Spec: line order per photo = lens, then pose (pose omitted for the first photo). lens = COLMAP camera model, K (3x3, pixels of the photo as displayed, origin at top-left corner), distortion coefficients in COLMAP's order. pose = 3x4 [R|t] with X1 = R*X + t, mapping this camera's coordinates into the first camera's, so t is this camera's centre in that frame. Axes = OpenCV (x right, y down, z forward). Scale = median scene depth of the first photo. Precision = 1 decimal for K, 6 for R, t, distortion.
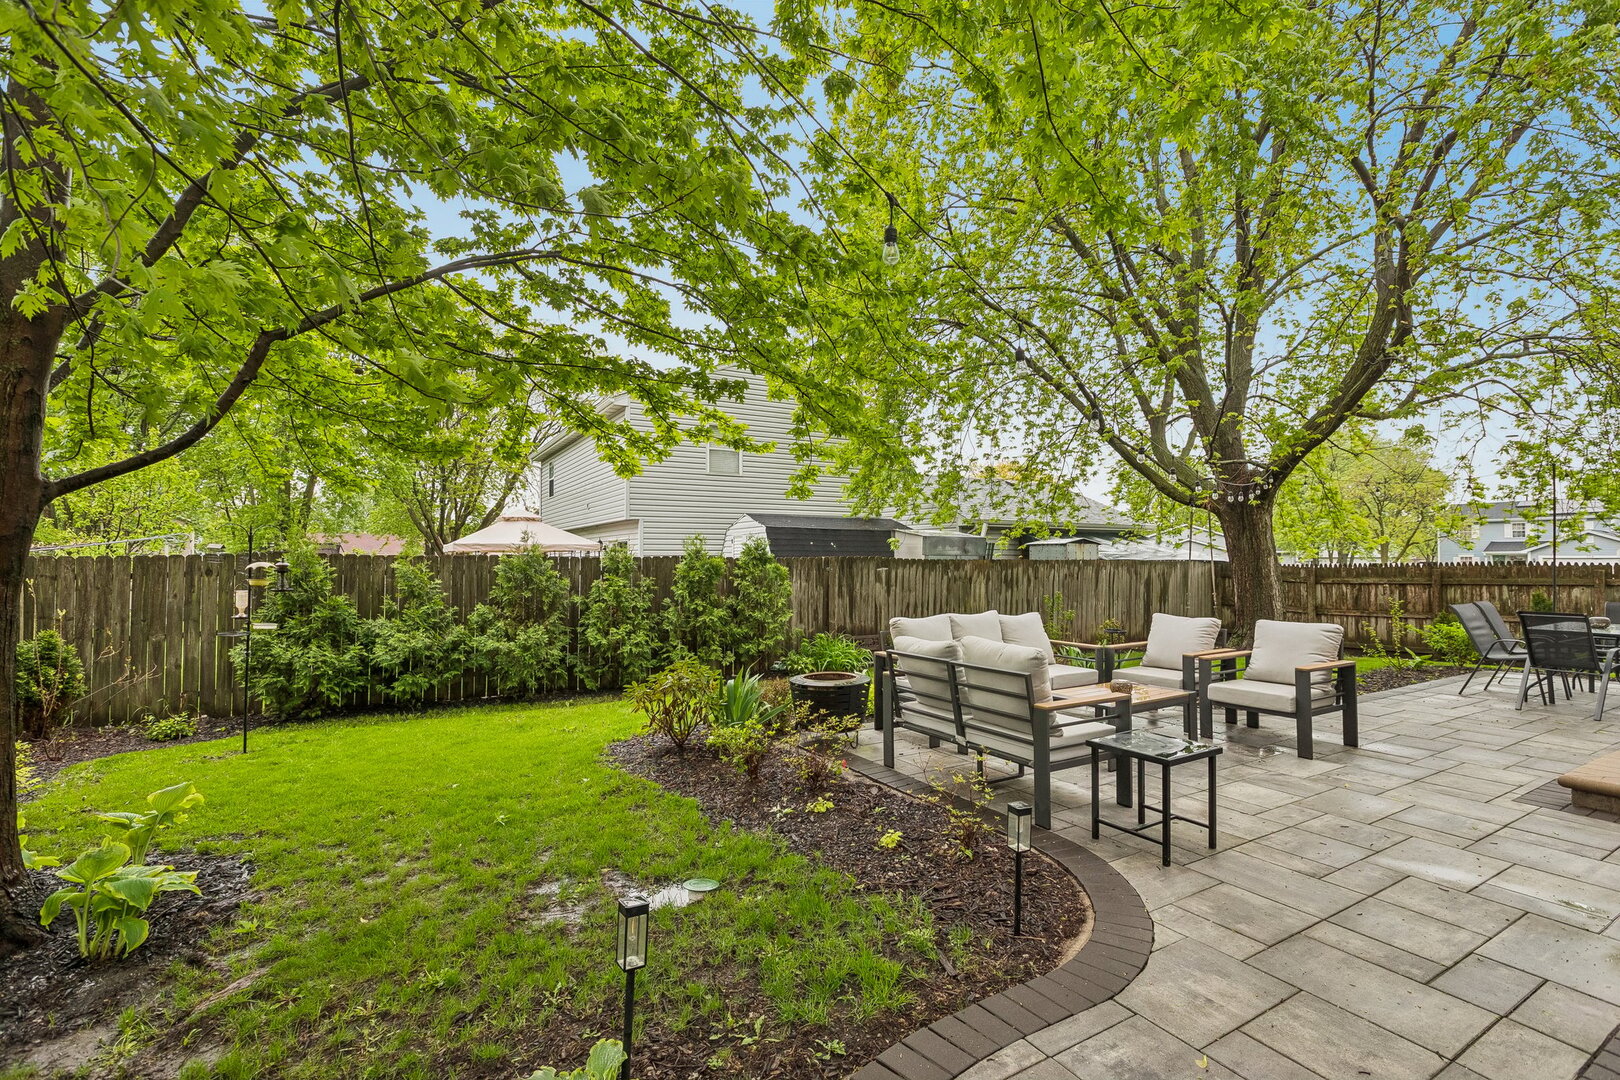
lens RADIAL K [[723.7, 0, 810.0], [0, 723.7, 540.0], [0, 0, 1]] dist [0.000510, -0.000444]
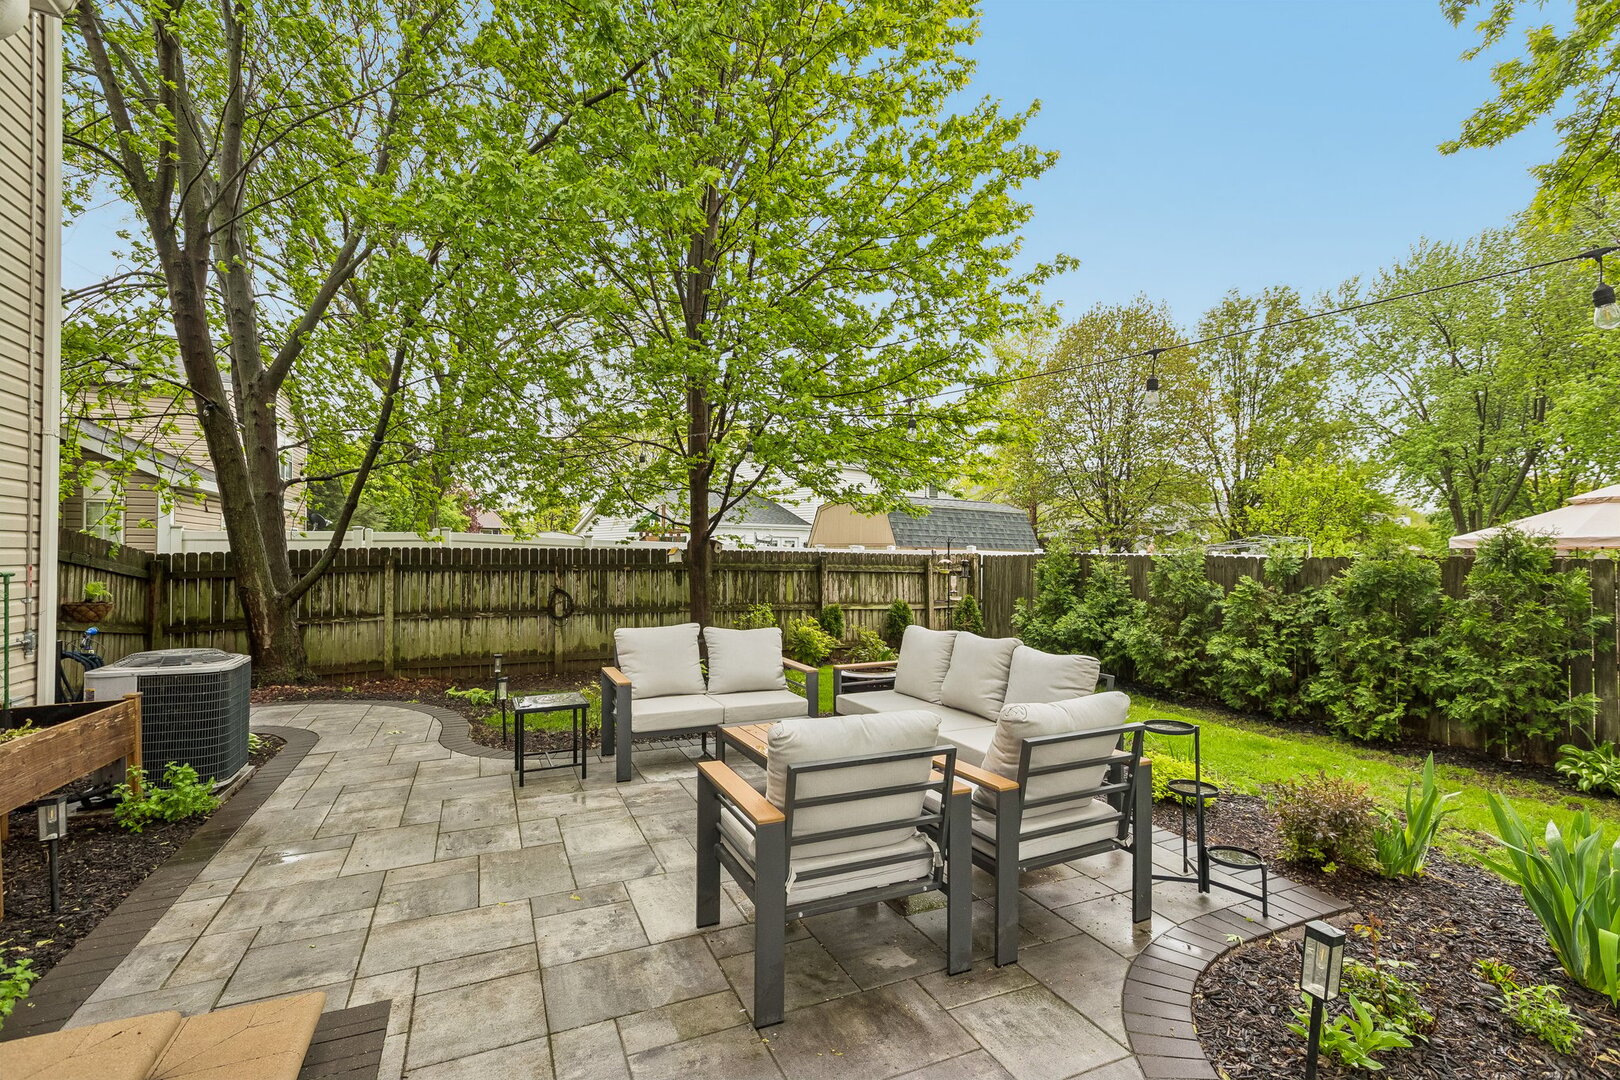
lens RADIAL K [[738.3, 0, 810.0], [0, 738.3, 540.0], [0, 0, 1]] dist [0.000217, -0.000340]
pose [[-0.113689, -0.015434, -0.993397, 2.089508], [0.026014, 0.999490, -0.018506, 0.035194], [0.993176, -0.027946, -0.113229, 1.937639]]
